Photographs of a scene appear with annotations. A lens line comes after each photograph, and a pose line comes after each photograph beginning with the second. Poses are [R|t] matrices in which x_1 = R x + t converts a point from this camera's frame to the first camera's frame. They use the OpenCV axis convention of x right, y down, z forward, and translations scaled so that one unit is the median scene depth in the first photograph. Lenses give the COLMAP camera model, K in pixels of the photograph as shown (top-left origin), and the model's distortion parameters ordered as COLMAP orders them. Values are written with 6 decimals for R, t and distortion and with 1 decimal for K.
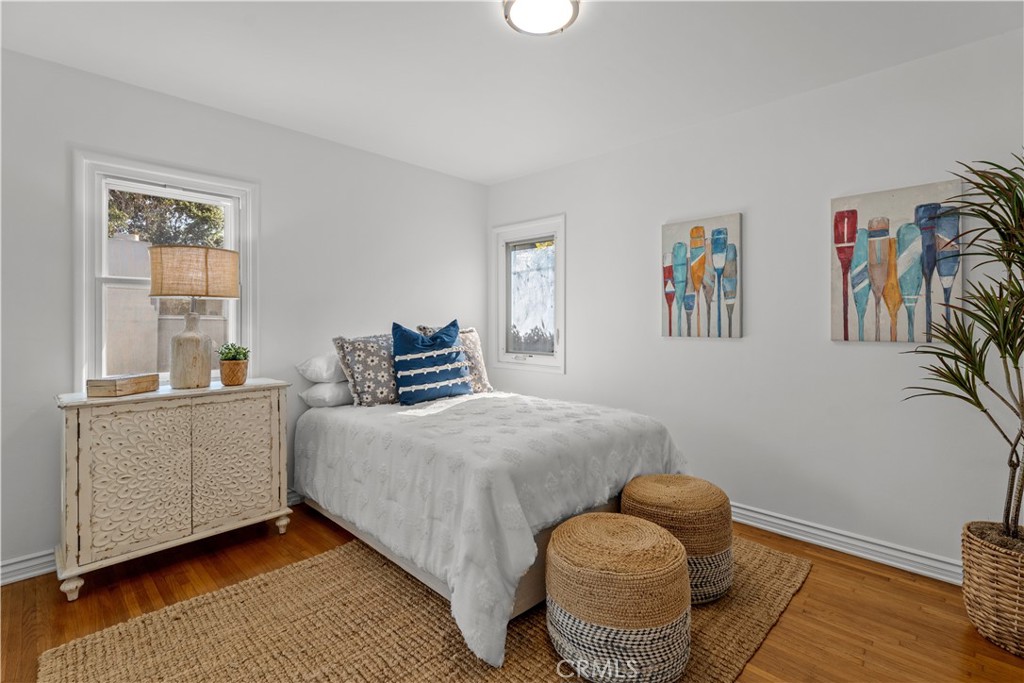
lens RADIAL K [[457.0, 0, 508.5], [0, 457.0, 324.9], [0, 0, 1]] dist [0.000299, -0.000451]
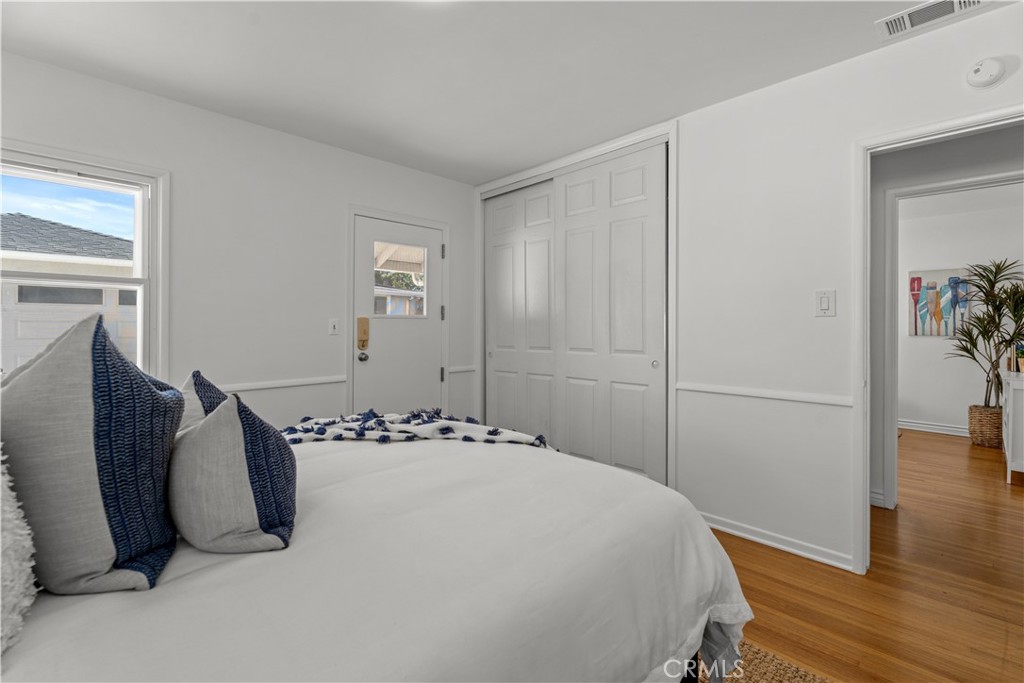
lens RADIAL K [[447.2, 0, 511.1], [0, 447.2, 328.7], [0, 0, 1]] dist [0.001414, 0.000381]
pose [[0.999735, 0.000103, -0.023010, -1.205516], [-0.000048, 0.999997, 0.002379, -0.003620], [0.023011, -0.002377, 0.999732, -1.251227]]
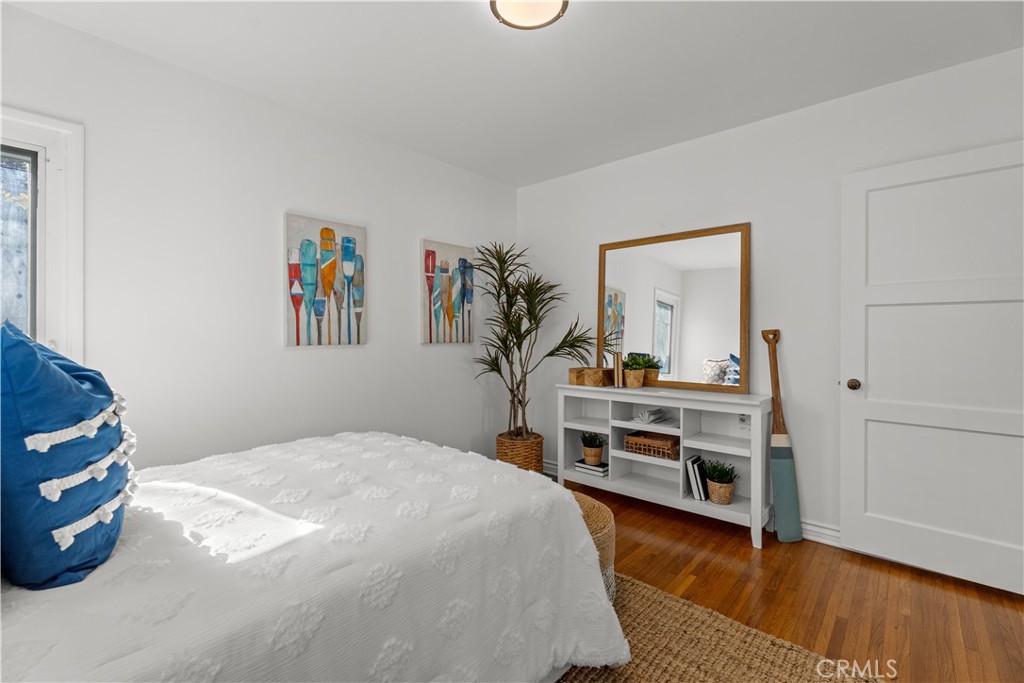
lens RADIAL K [[457.0, 0, 508.5], [0, 457.0, 324.9], [0, 0, 1]] dist [0.000299, -0.000451]
pose [[-0.034803, 0.015447, 0.999275, -0.670258], [0.003658, 0.999876, -0.015329, 0.000604], [-0.999388, 0.003122, -0.034855, 0.819230]]
